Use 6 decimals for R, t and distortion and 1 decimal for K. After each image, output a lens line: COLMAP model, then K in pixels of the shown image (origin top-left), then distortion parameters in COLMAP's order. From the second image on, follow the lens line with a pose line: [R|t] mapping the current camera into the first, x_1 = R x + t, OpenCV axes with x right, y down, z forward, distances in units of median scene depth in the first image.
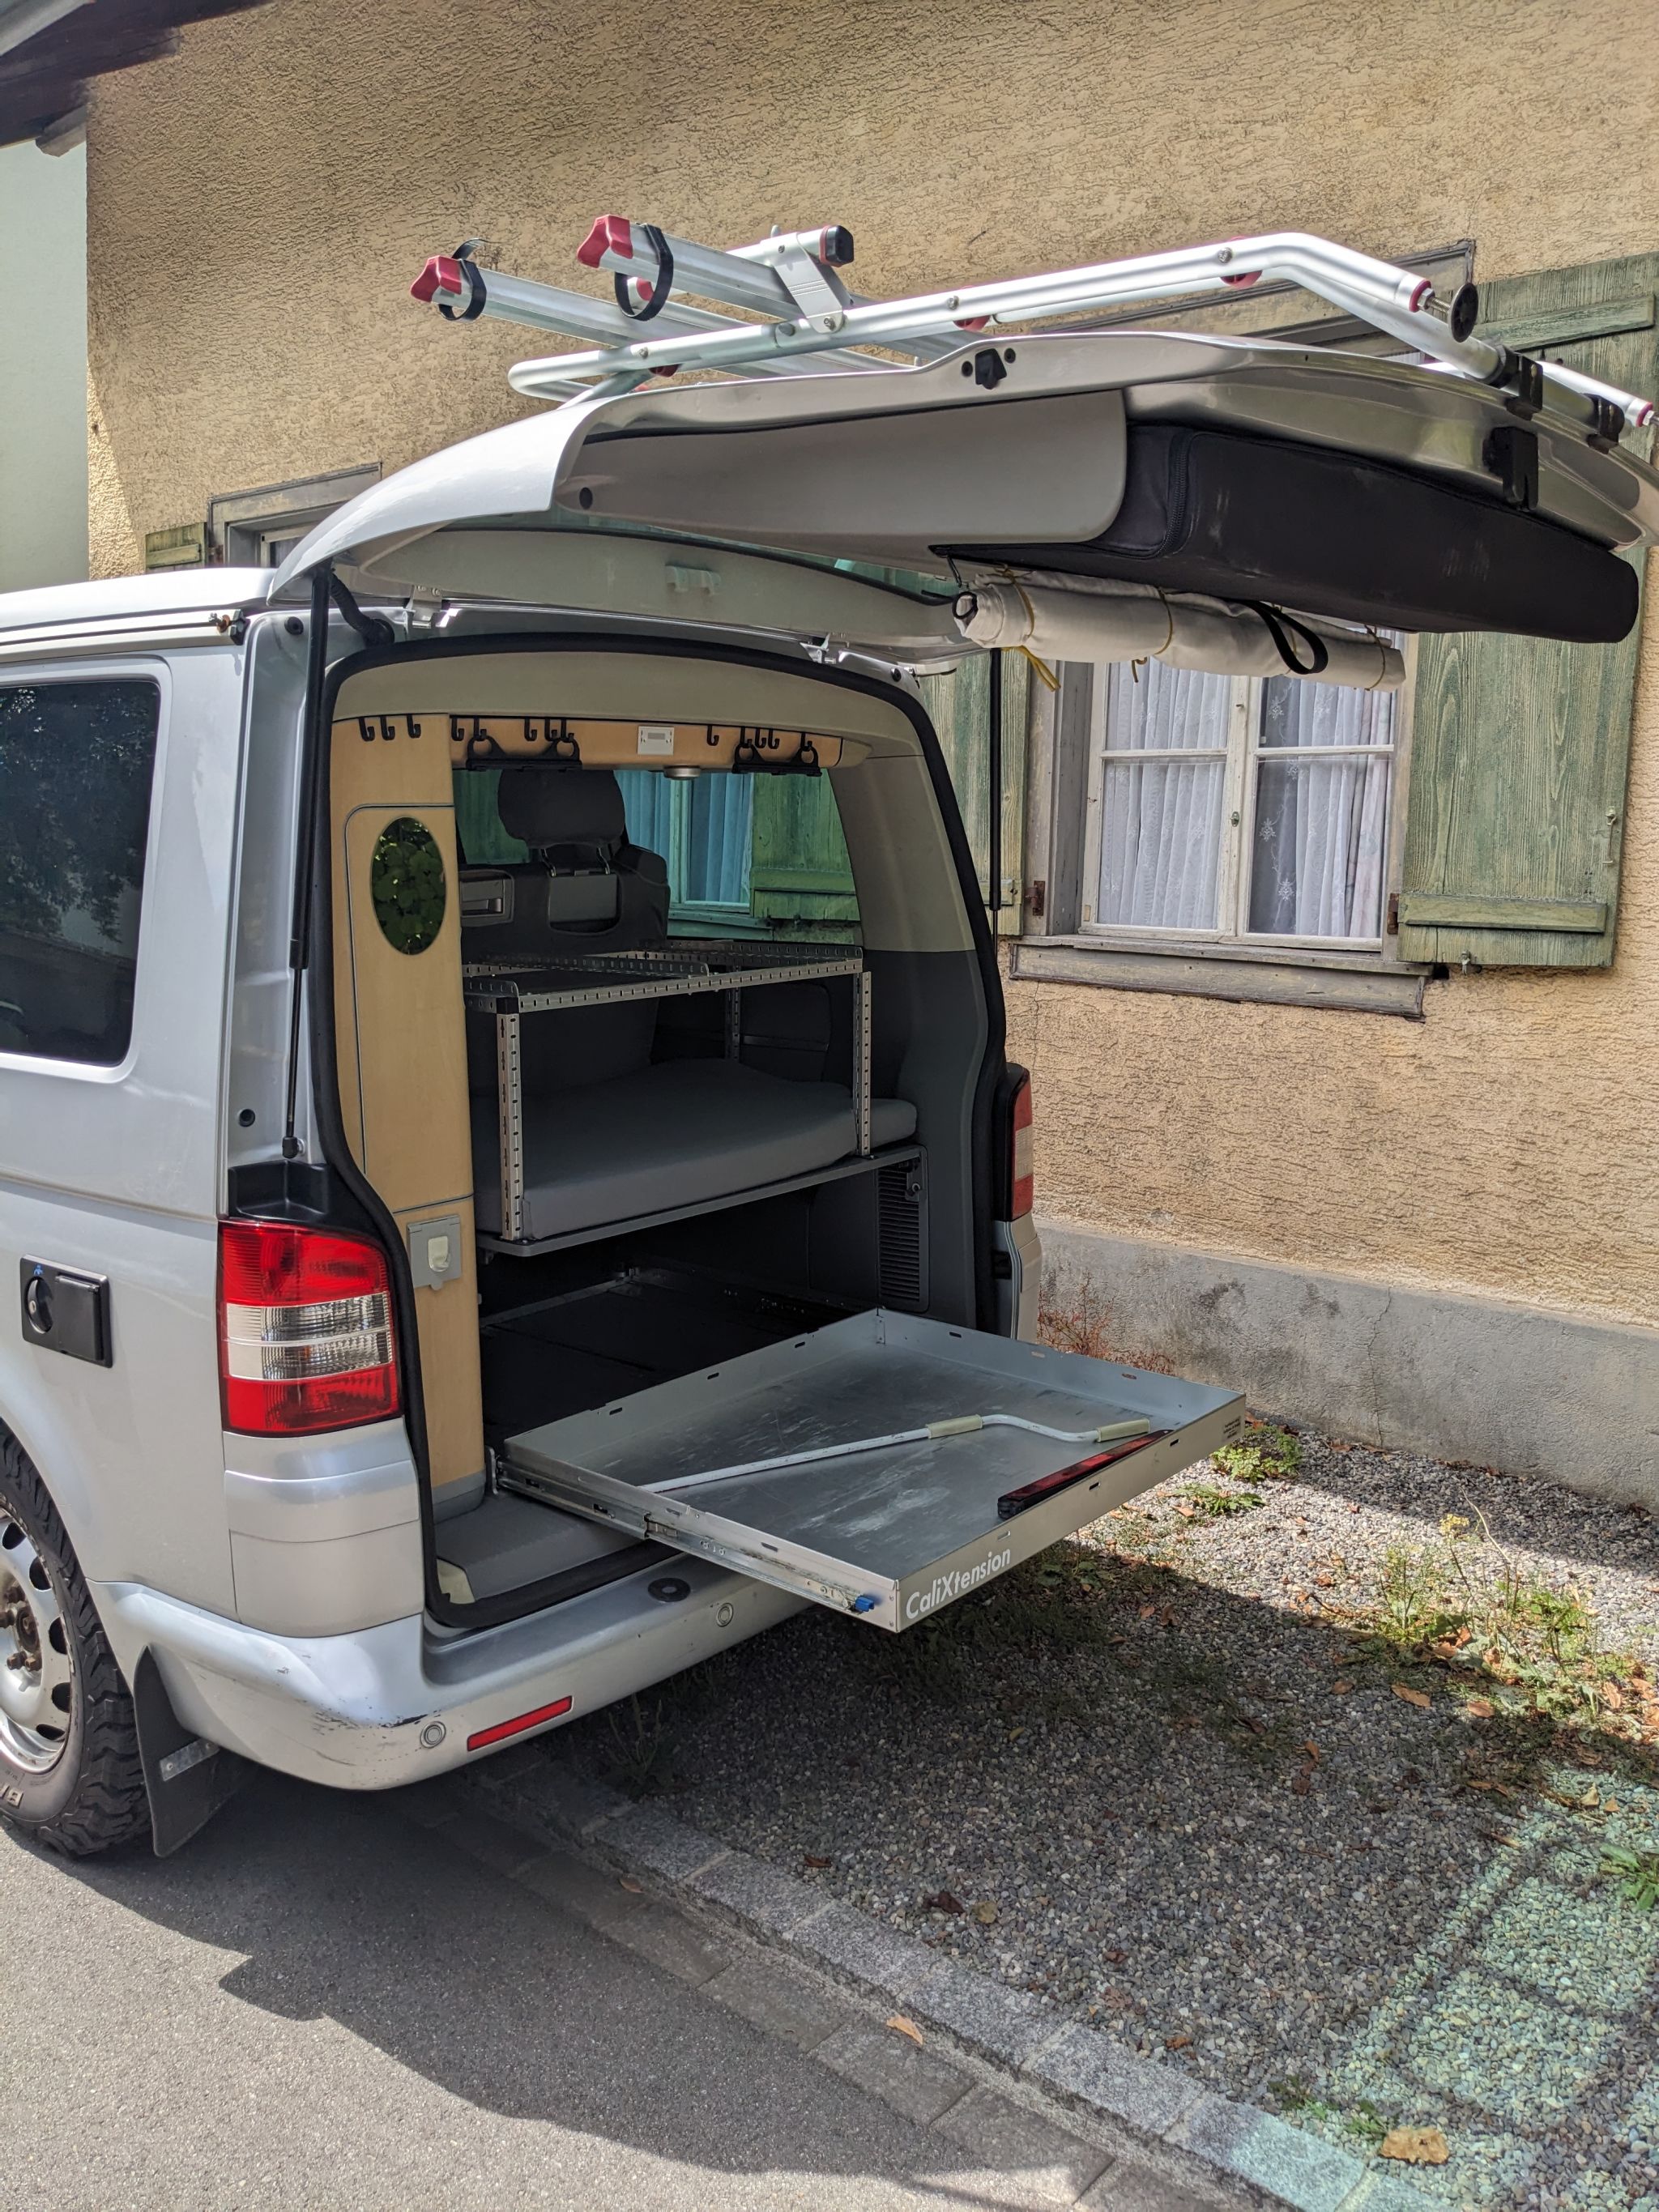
lens RADIAL K [[1743.9, 0, 828.6], [0, 1743.9, 1077.1], [0, 0, 1]] dist [0.048482, -0.079005]
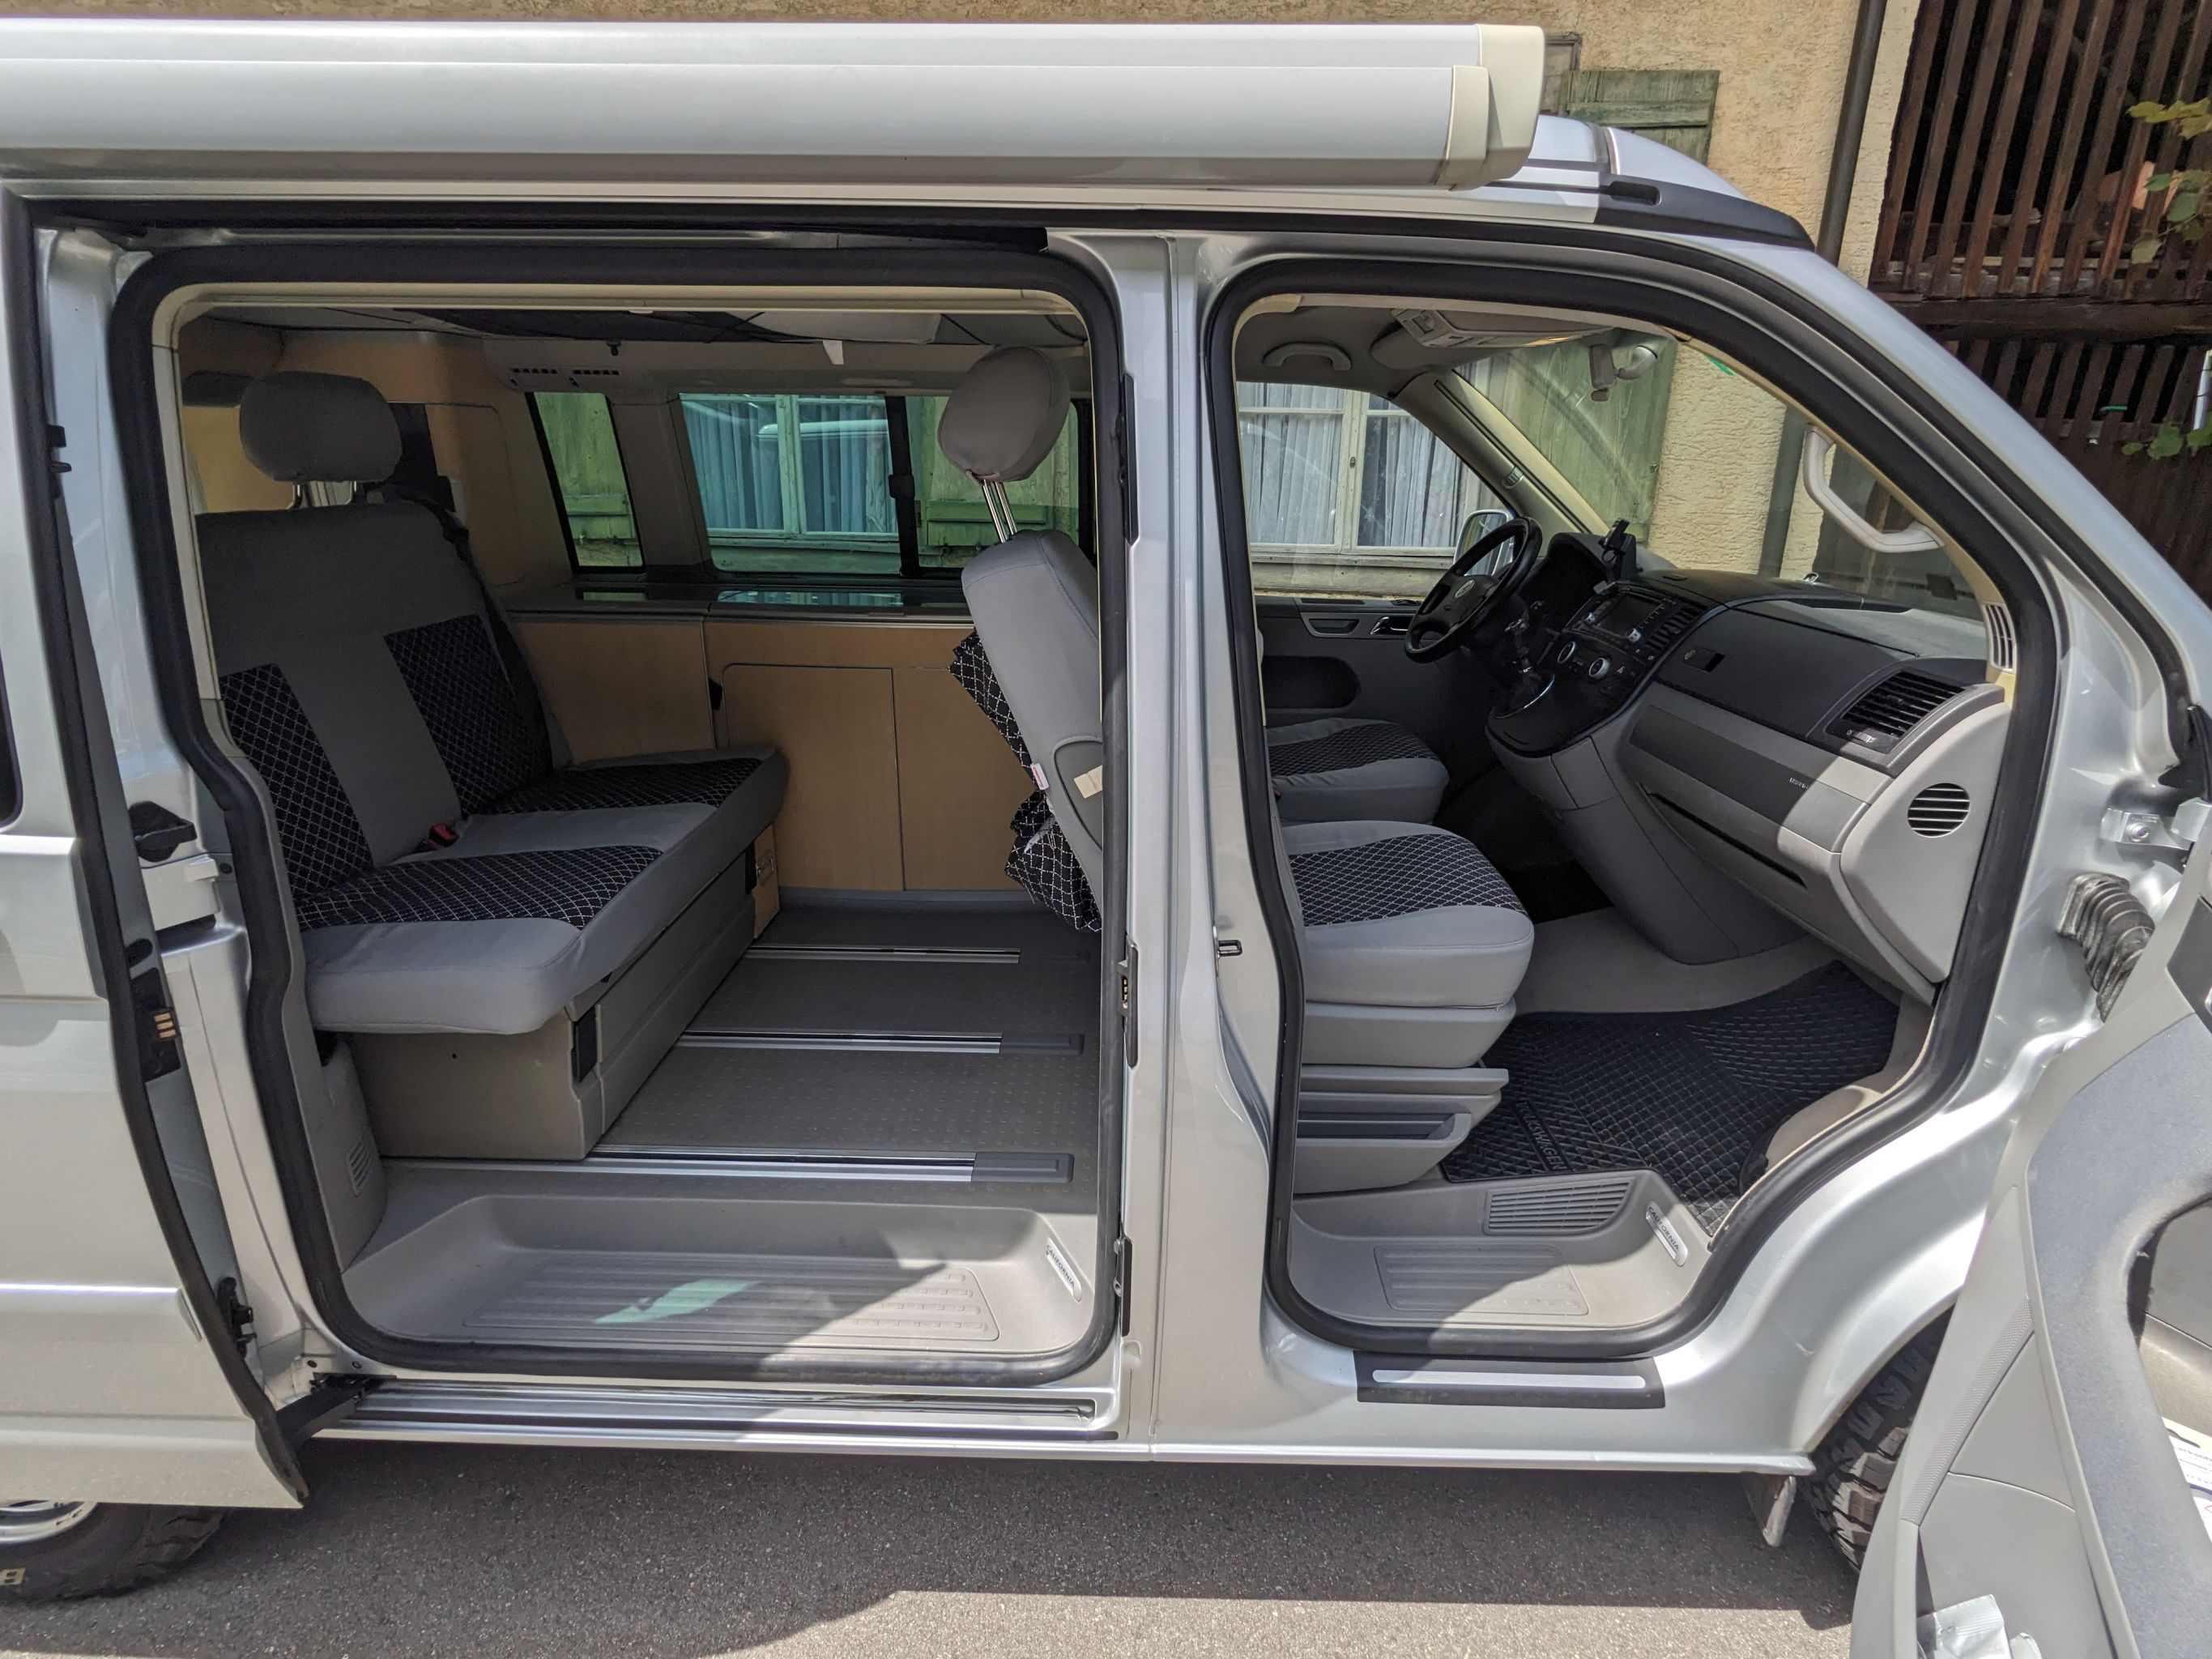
lens RADIAL K [[1071.9, 0, 1108.6], [0, 1071.9, 832.5], [0, 0, 1]] dist [0.003018, -0.000340]
pose [[0.789830, -0.191819, 0.582558, -0.495062], [0.079223, 0.973785, 0.213229, -0.060130], [-0.608188, -0.122263, 0.784321, 0.425637]]
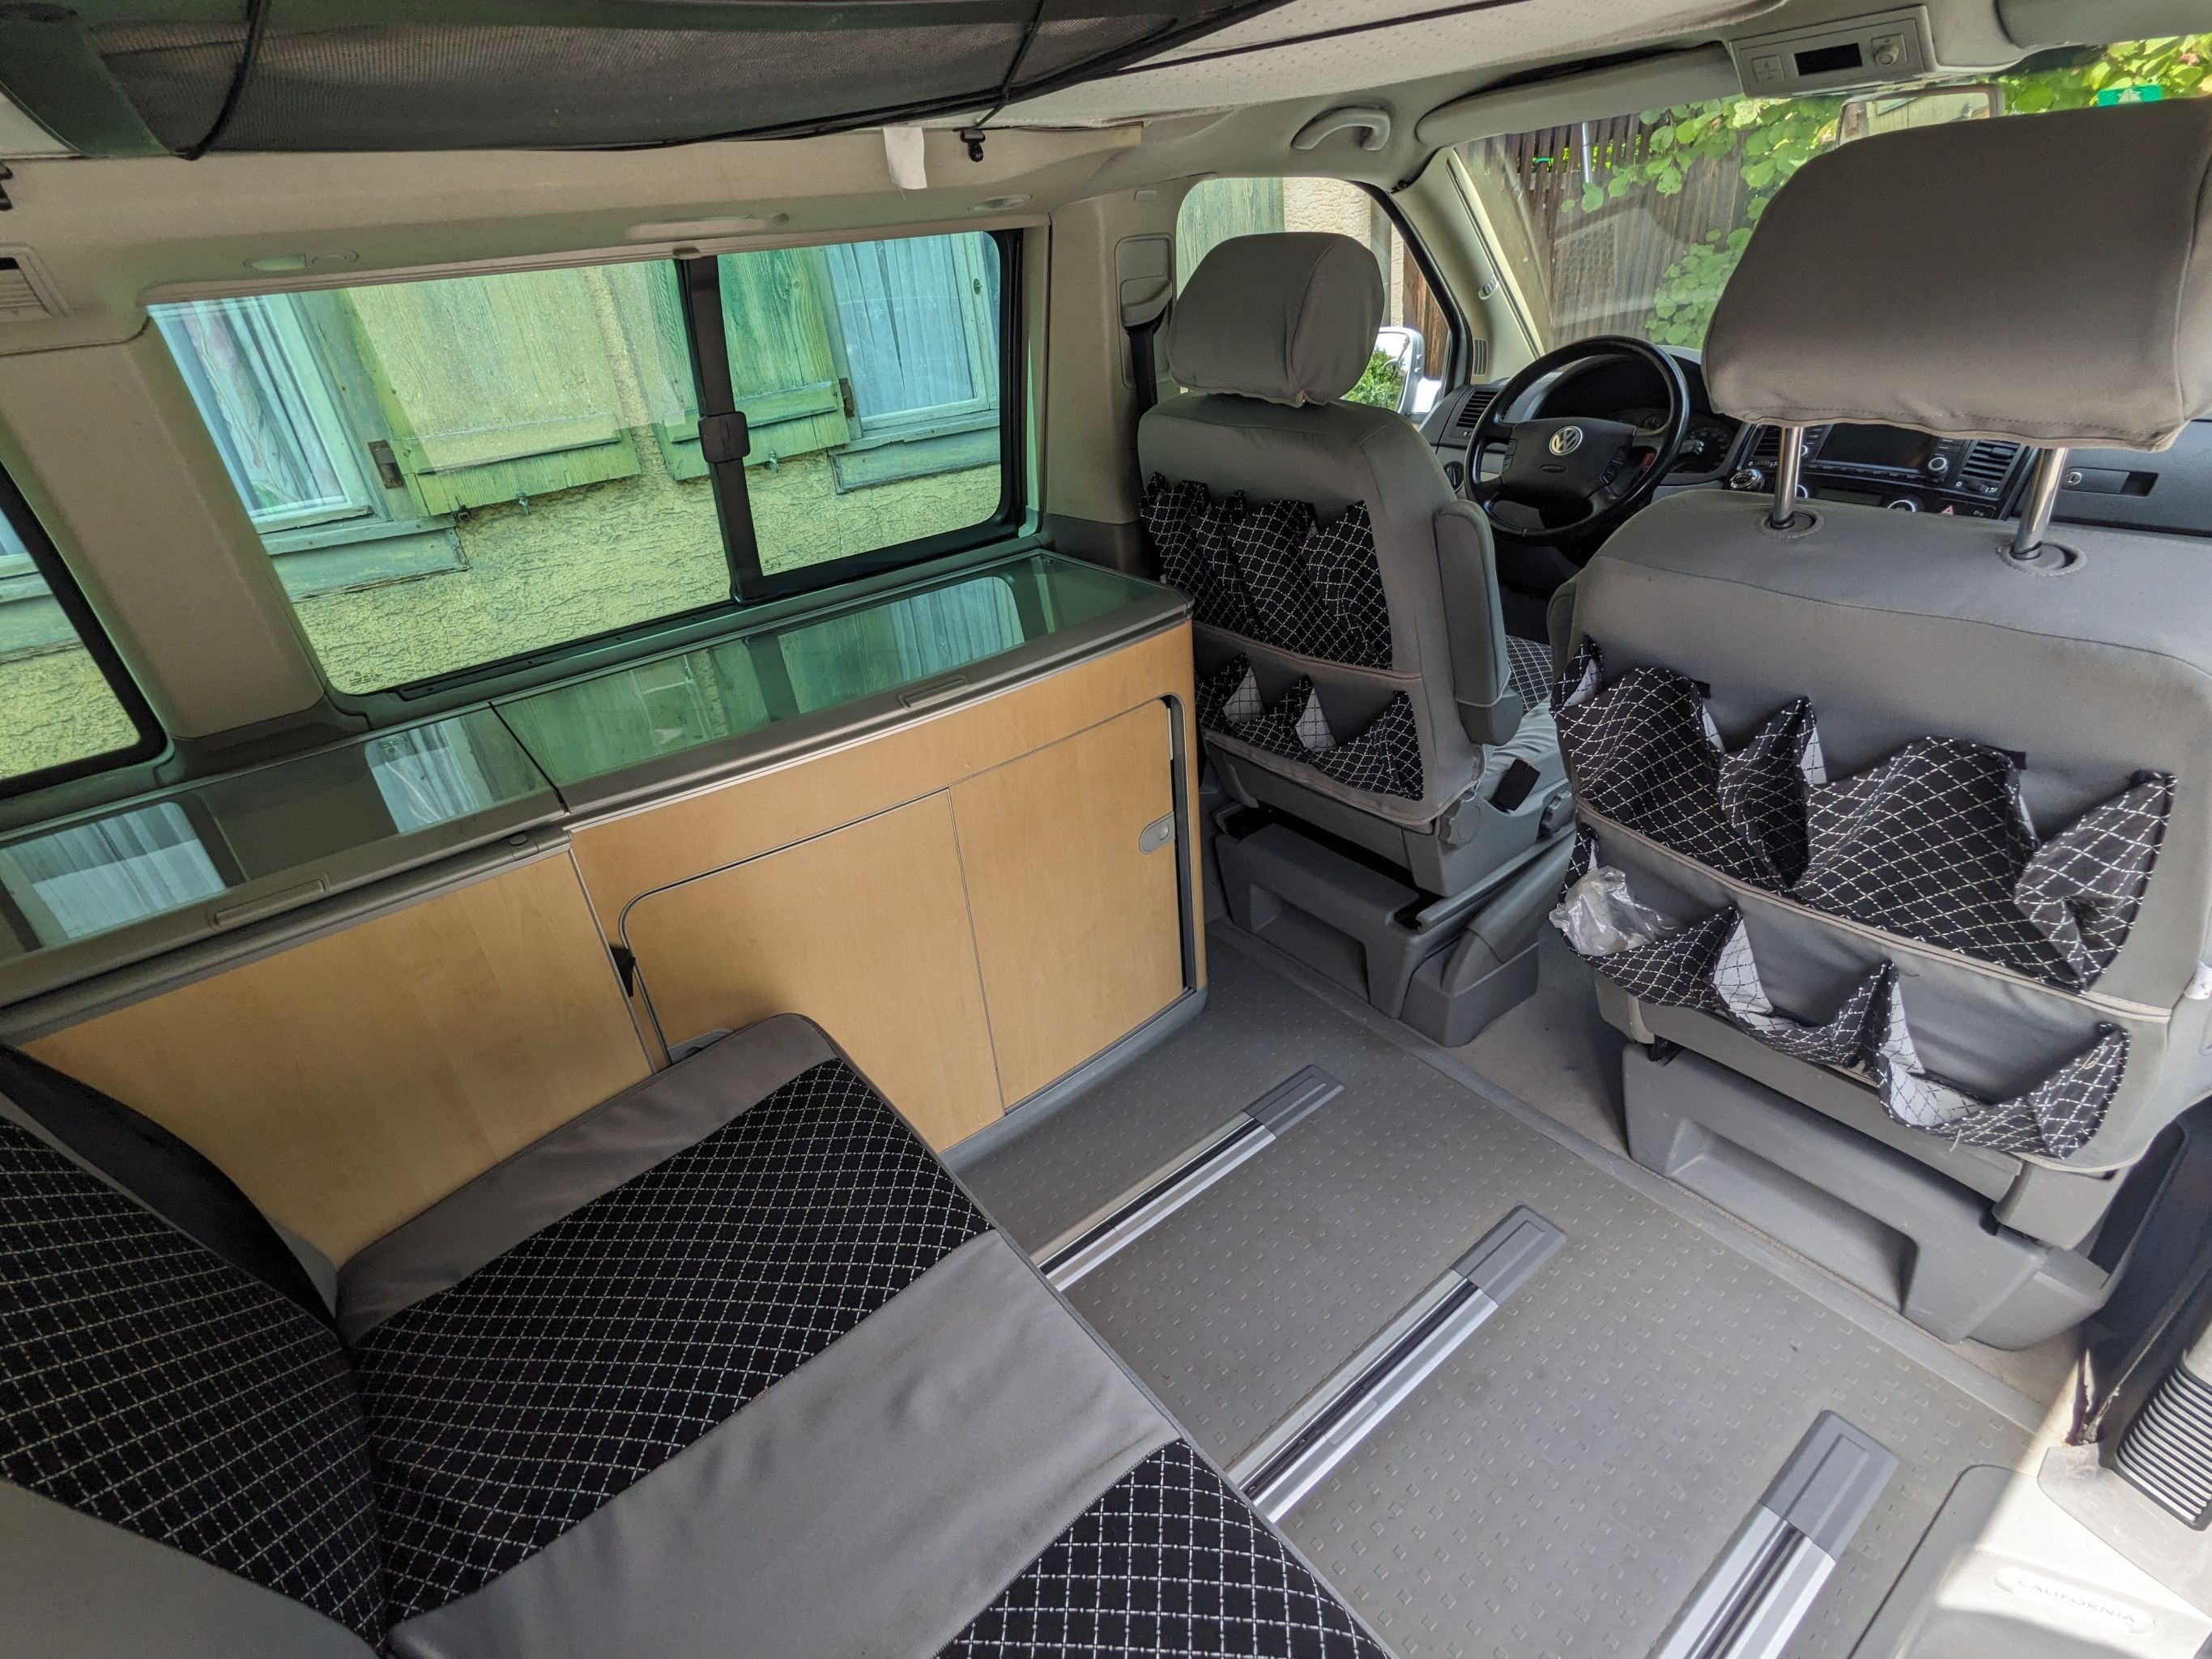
lens RADIAL K [[1072.7, 0, 1106.7], [0, 1072.7, 838.3], [0, 0, 1]] dist [-0.002993, -0.000591]
pose [[0.227819, -0.498321, 0.836525, -0.493054], [0.226299, 0.862690, 0.452278, -0.139878], [-0.947041, 0.086267, 0.309307, 0.776134]]
